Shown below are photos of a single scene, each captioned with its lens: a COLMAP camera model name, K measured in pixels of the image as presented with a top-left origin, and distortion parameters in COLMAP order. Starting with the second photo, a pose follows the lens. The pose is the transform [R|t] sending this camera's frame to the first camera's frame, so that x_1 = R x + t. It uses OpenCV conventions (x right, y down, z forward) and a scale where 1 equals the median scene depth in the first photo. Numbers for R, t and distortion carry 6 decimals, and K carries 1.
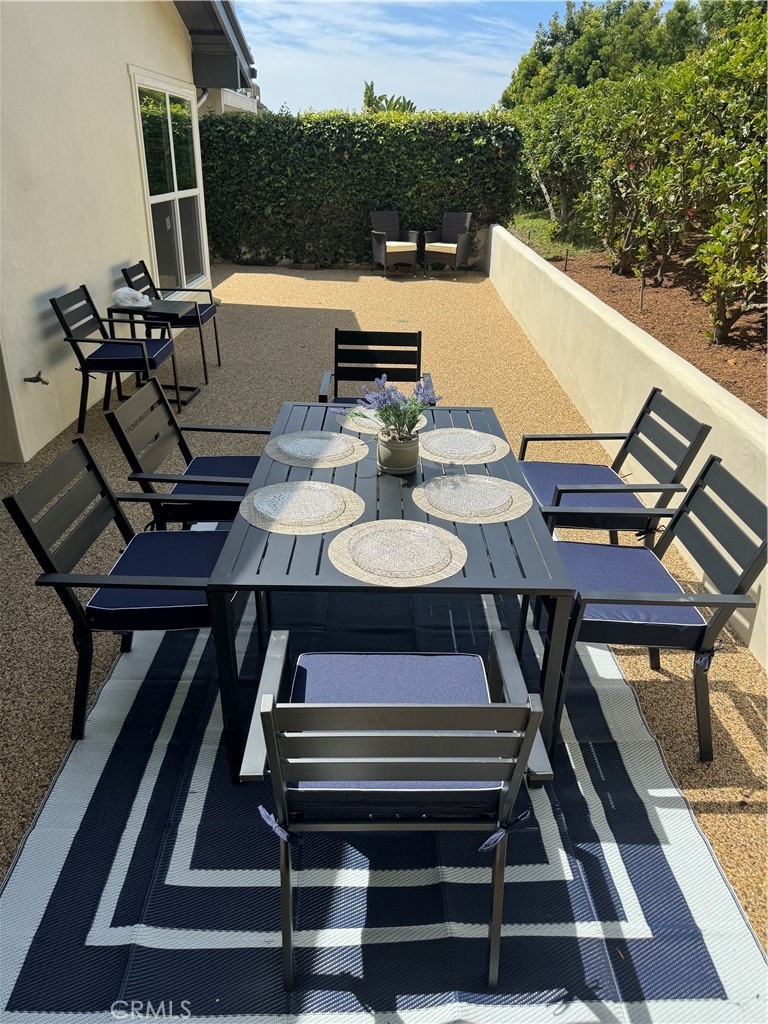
lens RADIAL K [[713.0, 0, 384.0], [0, 713.0, 512.0], [0, 0, 1]] dist [0.093171, -0.122275]
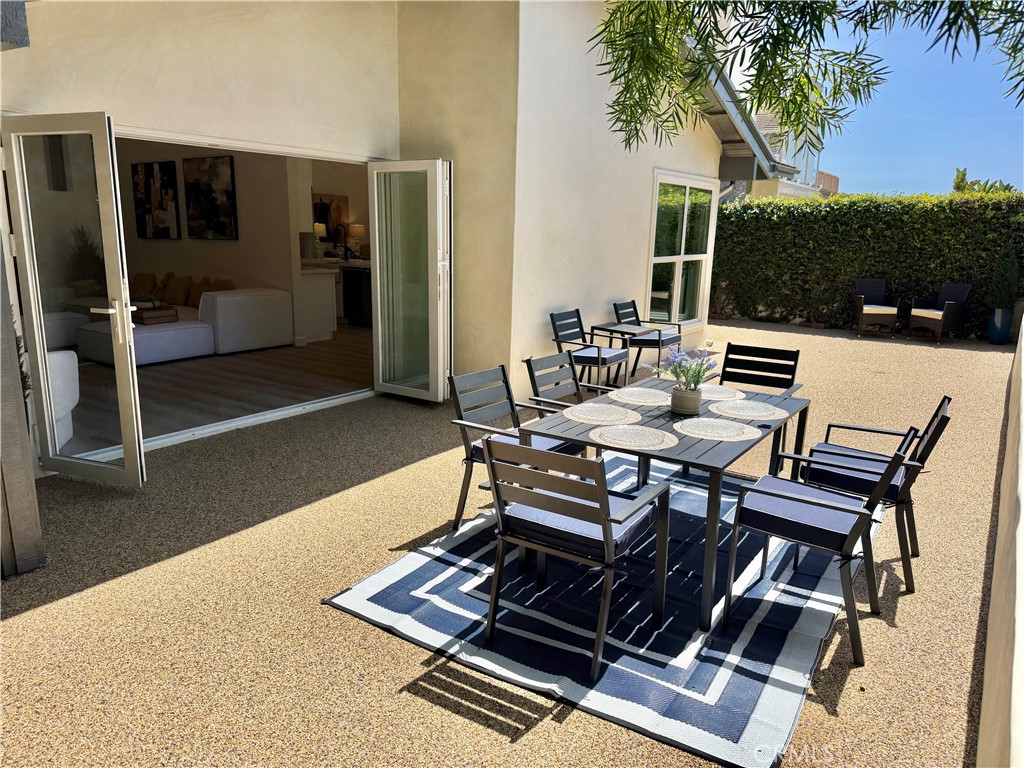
lens RADIAL K [[723.4, 0, 511.6], [0, 723.4, 401.3], [0, 0, 1]] dist [-0.019700, 0.005825]
pose [[0.831715, 0.118249, -0.542464, 0.168641], [-0.242352, 0.956381, -0.163101, 0.078585], [0.499515, 0.267121, 0.824094, -0.121649]]
